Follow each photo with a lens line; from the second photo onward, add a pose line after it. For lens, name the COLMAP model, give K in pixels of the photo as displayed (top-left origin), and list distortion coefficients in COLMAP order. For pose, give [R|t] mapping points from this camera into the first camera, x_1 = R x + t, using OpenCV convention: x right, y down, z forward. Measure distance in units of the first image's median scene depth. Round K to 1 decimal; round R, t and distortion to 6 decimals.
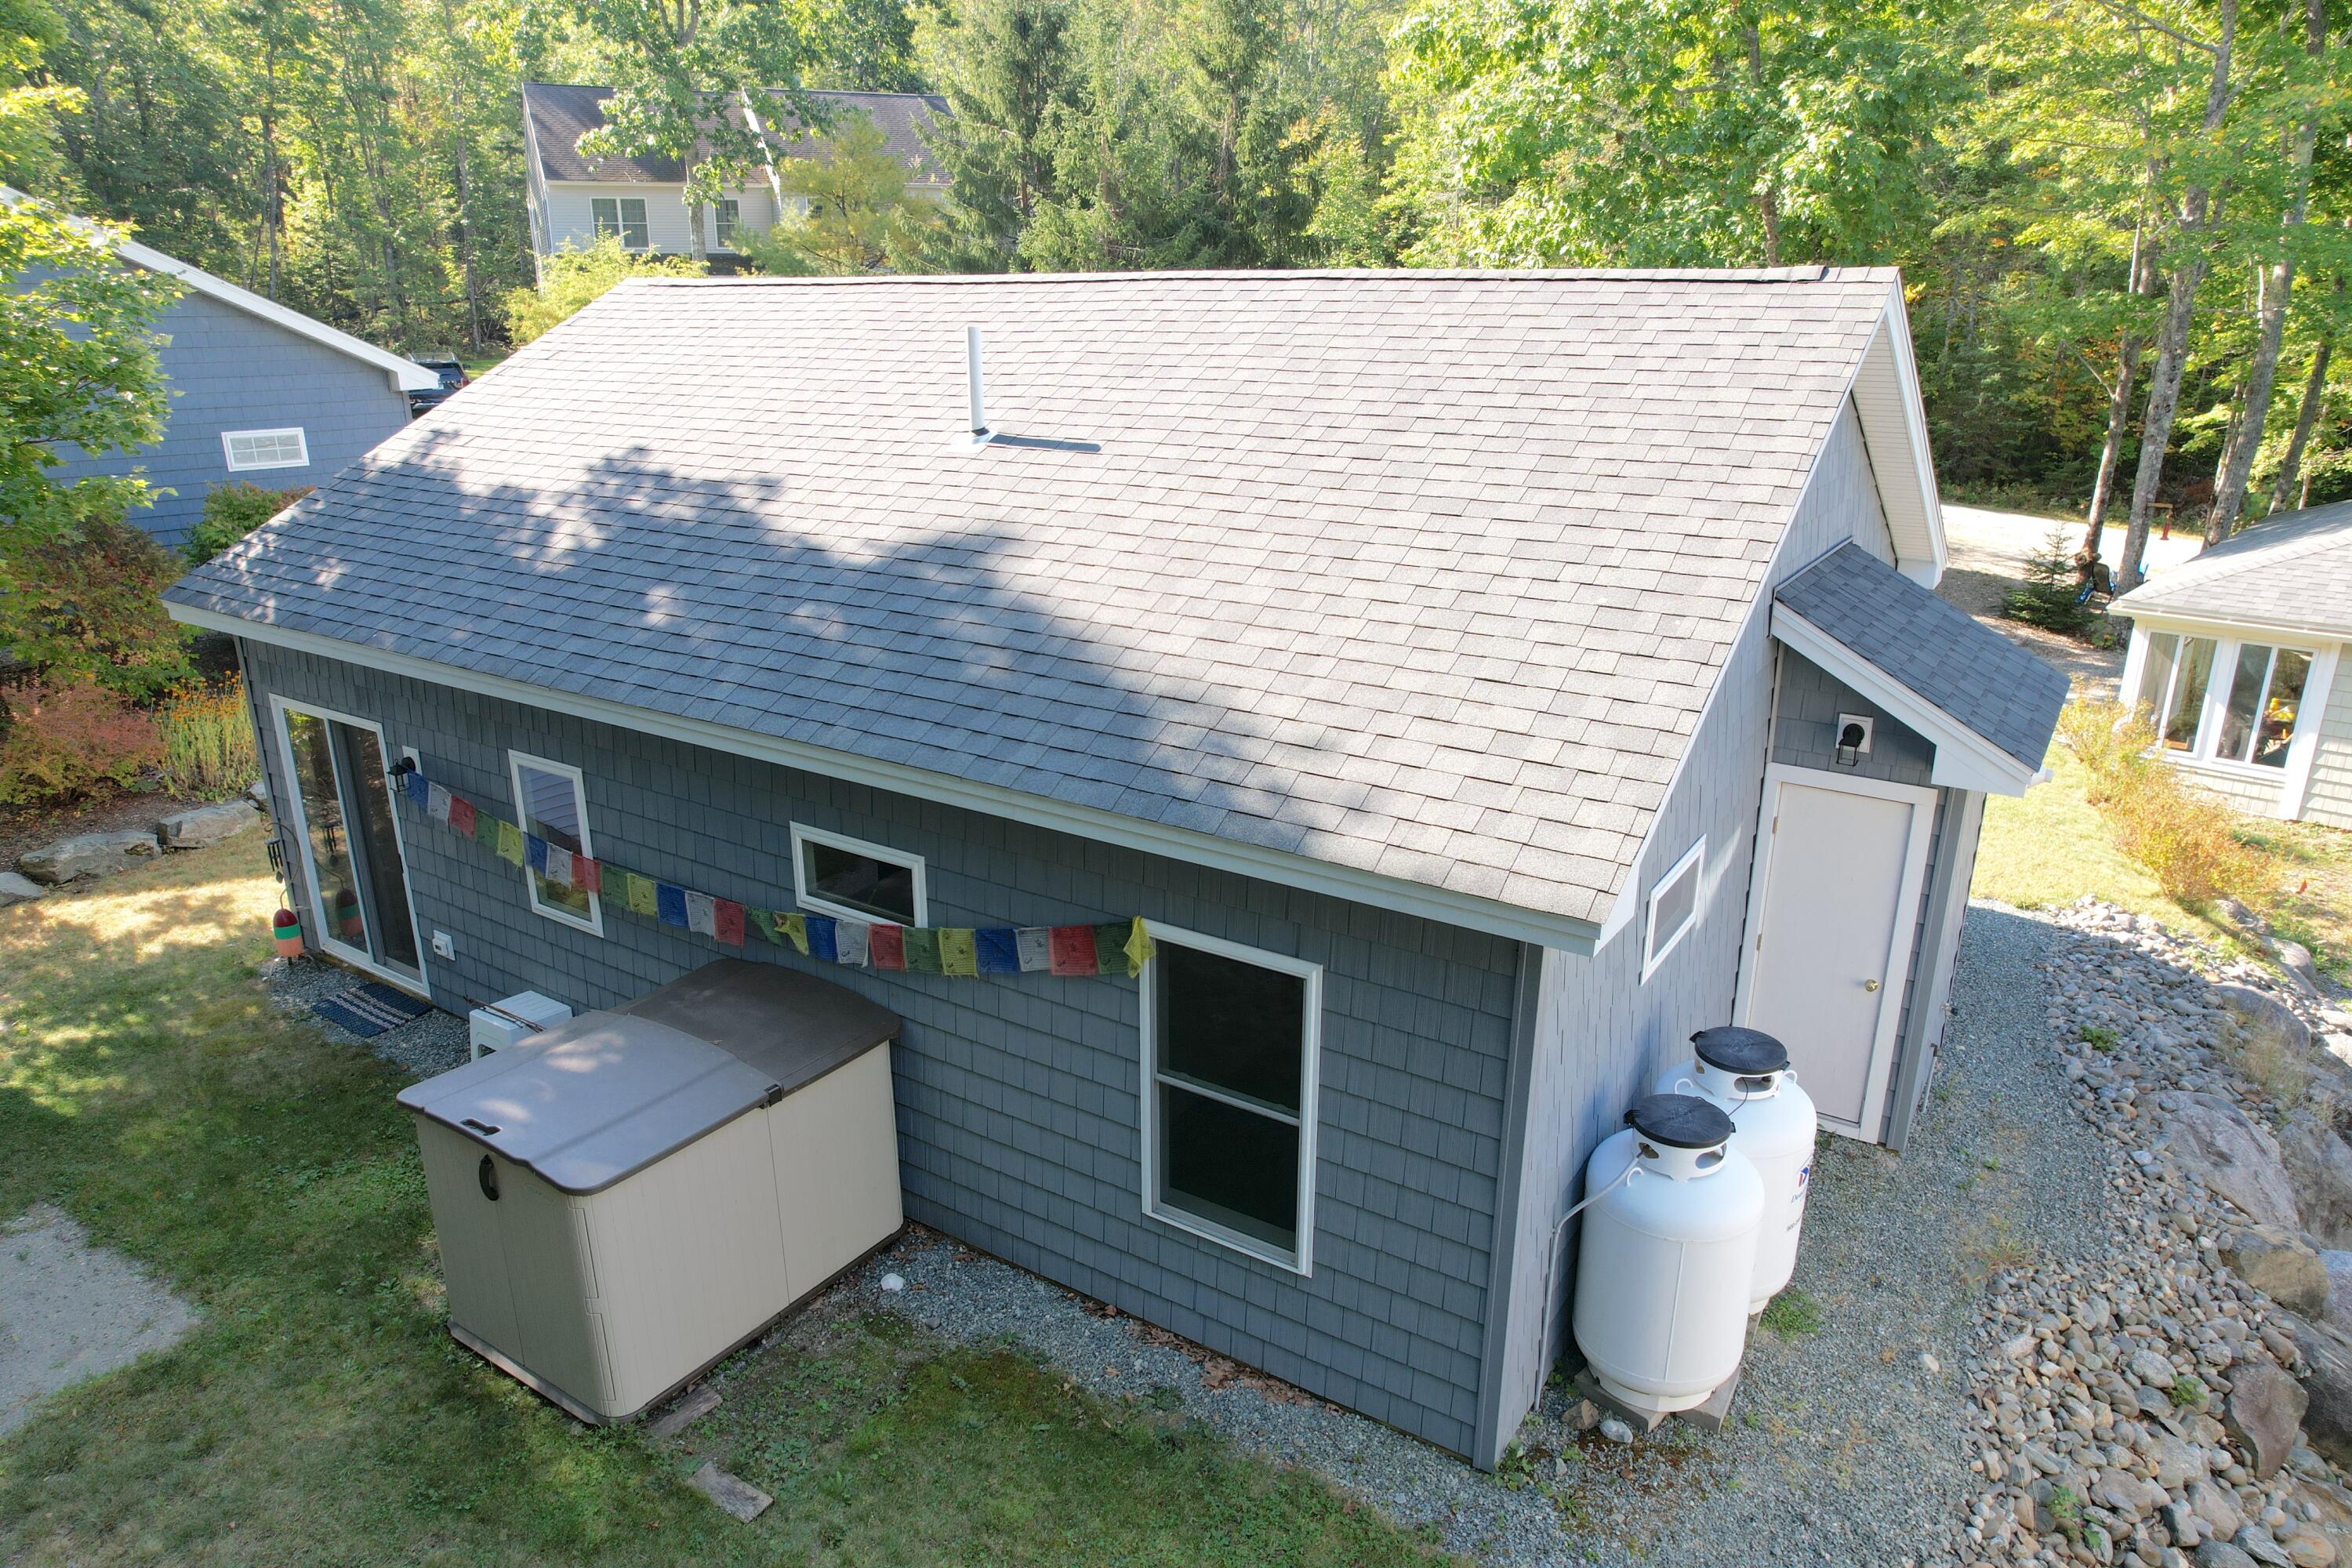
lens RADIAL K [[1510.9, 0, 1180.3], [0, 1510.9, 798.2], [0, 0, 1]] dist [-0.077354, 0.069745]
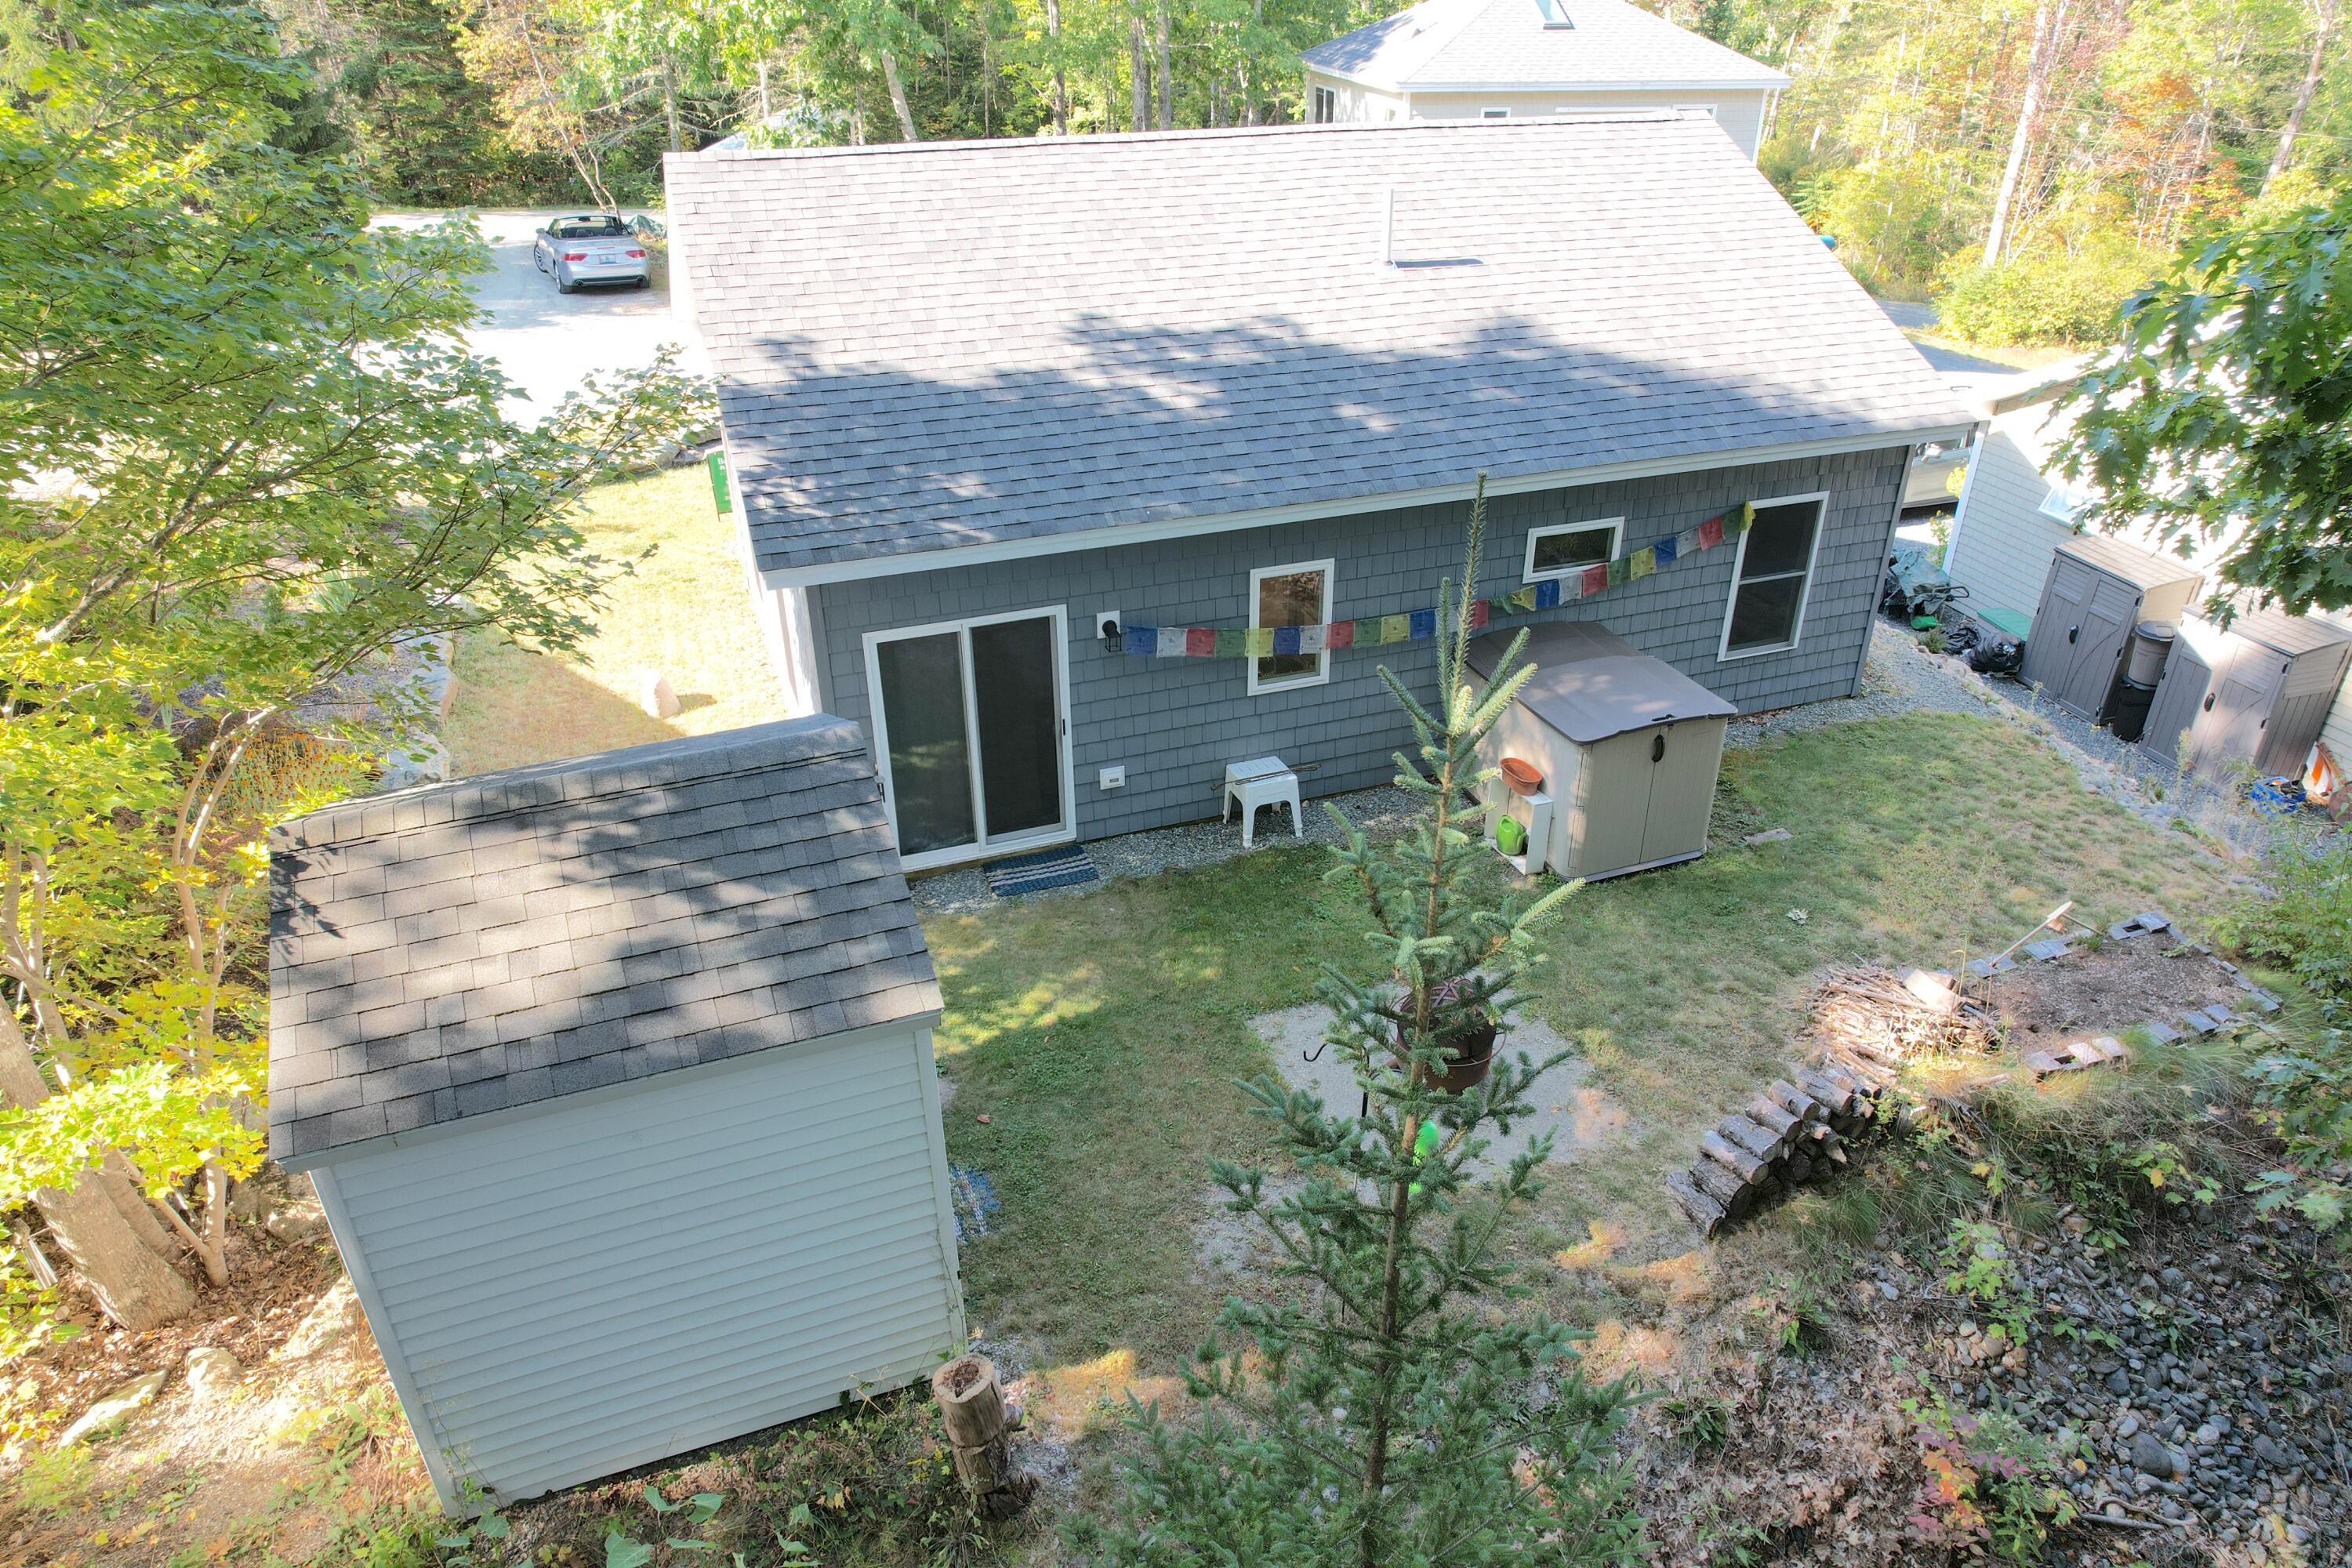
lens RADIAL K [[1510.9, 0, 1188.7], [0, 1510.9, 786.4], [0, 0, 1]] dist [-0.077354, 0.069745]
pose [[0.591700, -0.387251, 0.707056, -1.371715], [0.262440, 0.921822, 0.285254, -0.225513], [-0.762244, 0.016775, 0.647072, 0.214620]]
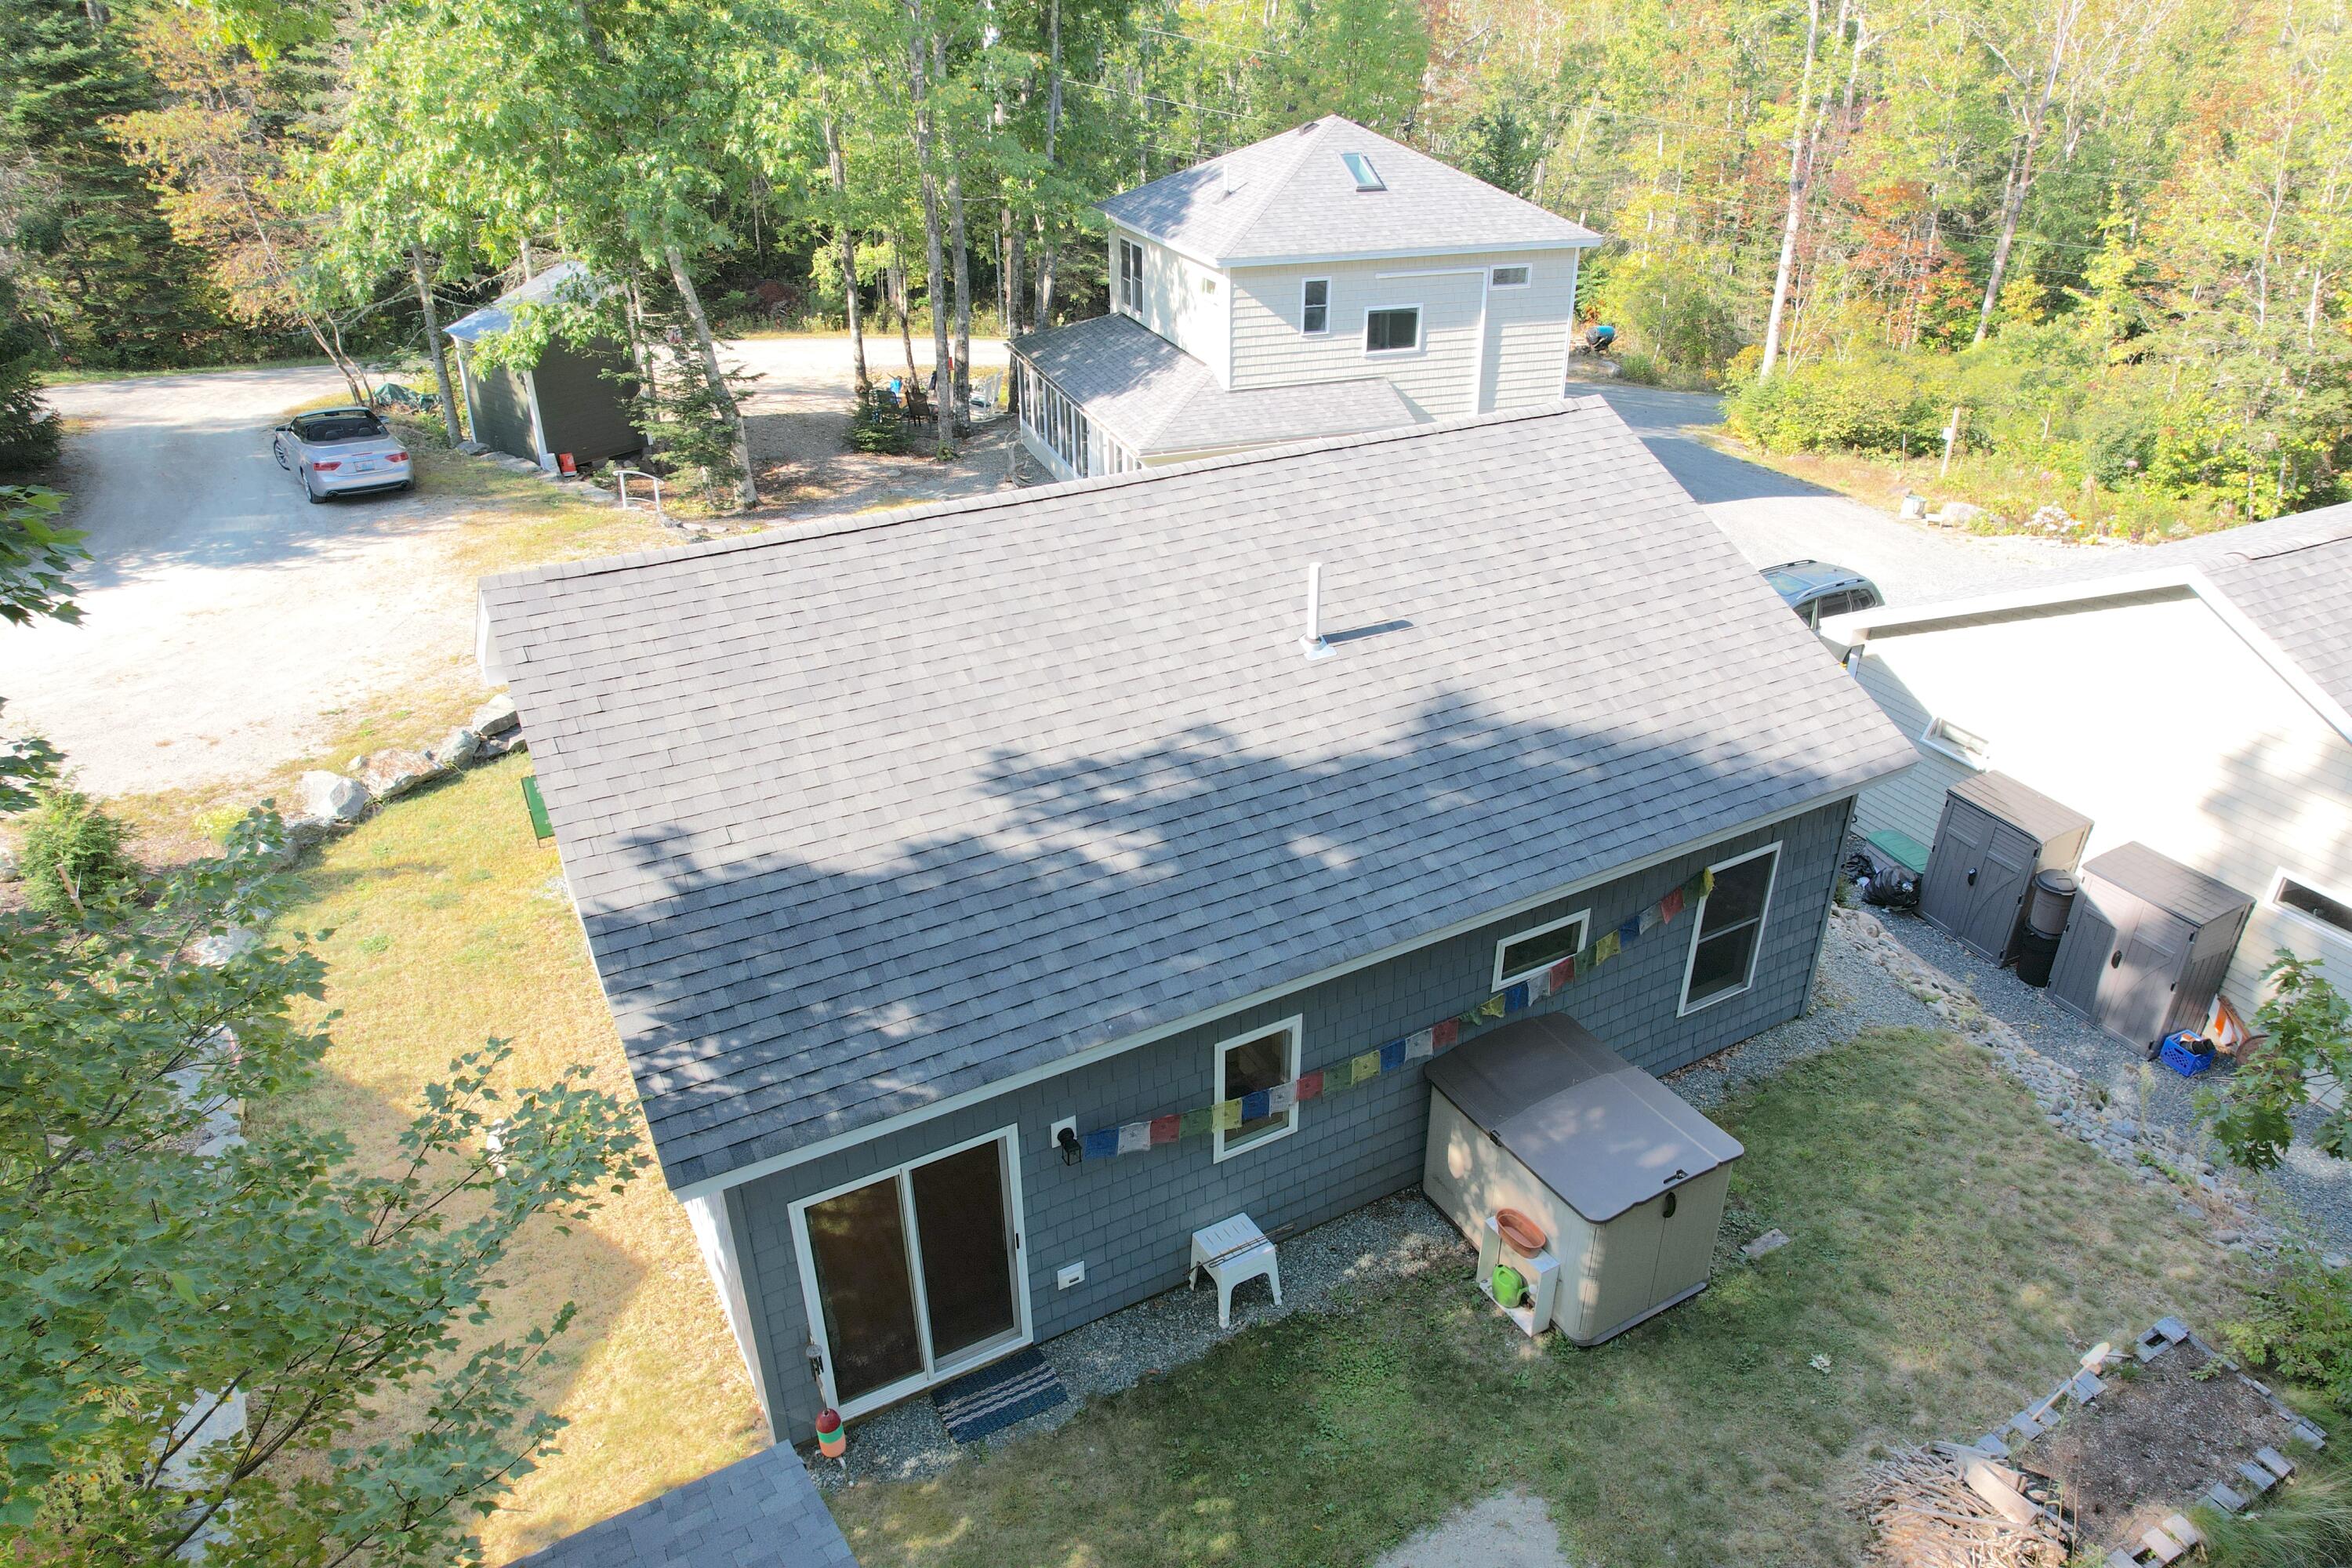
lens RADIAL K [[1510.9, 0, 1196.6], [0, 1510.9, 795.5], [0, 0, 1]] dist [-0.077354, 0.069745]
pose [[0.458470, -0.412796, 0.787023, -1.201393], [0.290990, 0.906489, 0.305944, -0.519099], [-0.839720, 0.088750, 0.535717, 0.373305]]
